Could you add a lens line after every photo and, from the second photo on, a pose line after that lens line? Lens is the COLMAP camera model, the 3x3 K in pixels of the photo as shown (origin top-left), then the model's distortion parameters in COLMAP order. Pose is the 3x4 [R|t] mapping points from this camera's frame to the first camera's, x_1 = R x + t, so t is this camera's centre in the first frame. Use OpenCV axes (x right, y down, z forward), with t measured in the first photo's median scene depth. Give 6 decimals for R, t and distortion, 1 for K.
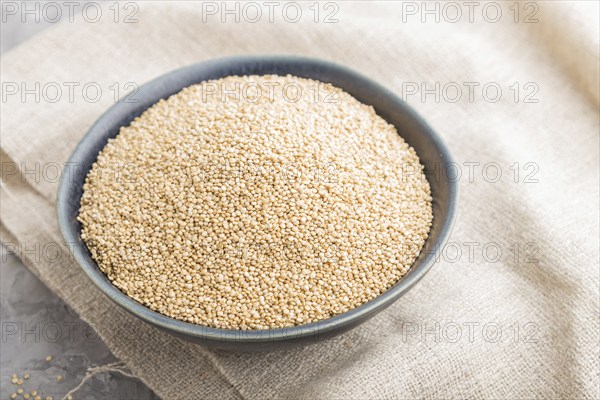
lens RADIAL K [[1451.2, 0, 300.0], [0, 1451.2, 200.0], [0, 0, 1]] dist [0.015815, -0.037202]
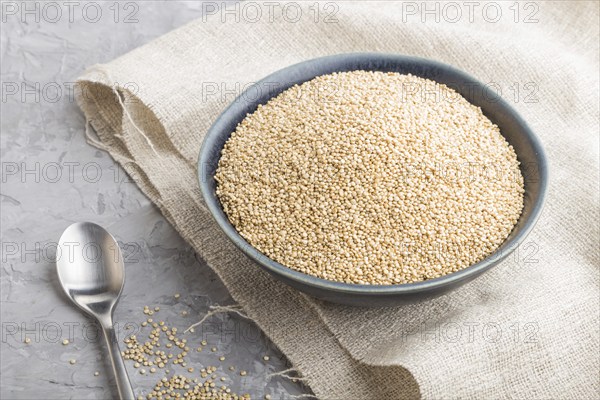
lens RADIAL K [[1451.2, 0, 300.0], [0, 1451.2, 200.0], [0, 0, 1]] dist [0.015815, -0.037202]
pose [[0.991836, 0.098925, -0.080464, 0.009227], [-0.100775, 0.994723, -0.019264, 0.046600], [0.078134, 0.027216, 0.996571, -0.146534]]
